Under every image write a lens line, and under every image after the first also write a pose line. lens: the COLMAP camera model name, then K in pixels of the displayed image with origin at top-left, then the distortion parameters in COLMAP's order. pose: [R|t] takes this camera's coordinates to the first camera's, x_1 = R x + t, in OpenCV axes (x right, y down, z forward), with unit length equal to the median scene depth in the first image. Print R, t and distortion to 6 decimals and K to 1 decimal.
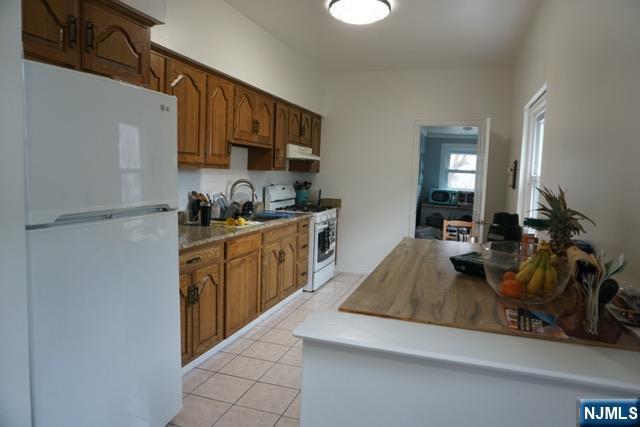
lens RADIAL K [[428.9, 0, 320.0], [0, 428.9, 213.5], [0, 0, 1]] dist [-0.010551, 0.000298]
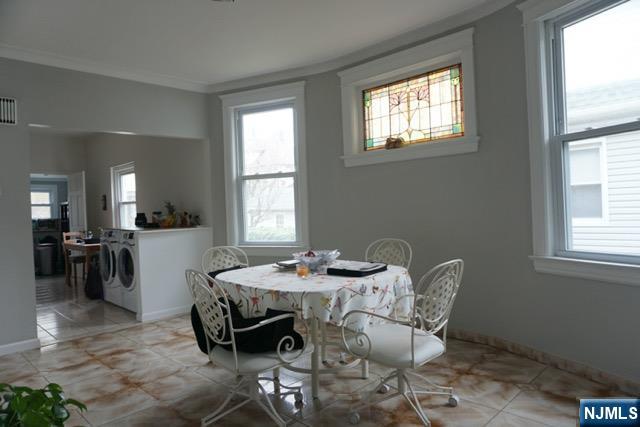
lens RADIAL K [[428.9, 0, 320.0], [0, 428.9, 213.5], [0, 0, 1]] dist [-0.010551, 0.000298]
pose [[0.441564, -0.070336, 0.894469, -0.592378], [0.141682, 0.989881, 0.007895, 0.053216], [-0.885973, 0.123244, 0.447061, -0.473036]]
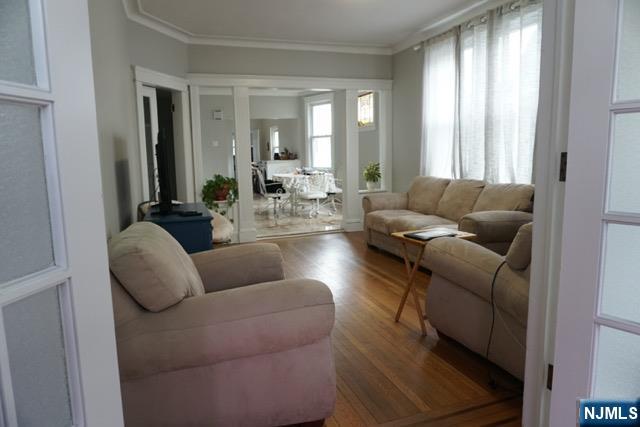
lens RADIAL K [[428.9, 0, 320.0], [0, 428.9, 213.5], [0, 0, 1]] dist [-0.010551, 0.000298]
pose [[0.783482, -0.136552, 0.606225, -1.089633], [0.106545, 0.990630, 0.085440, 0.153421], [-0.612212, -0.002351, 0.790690, -1.608874]]
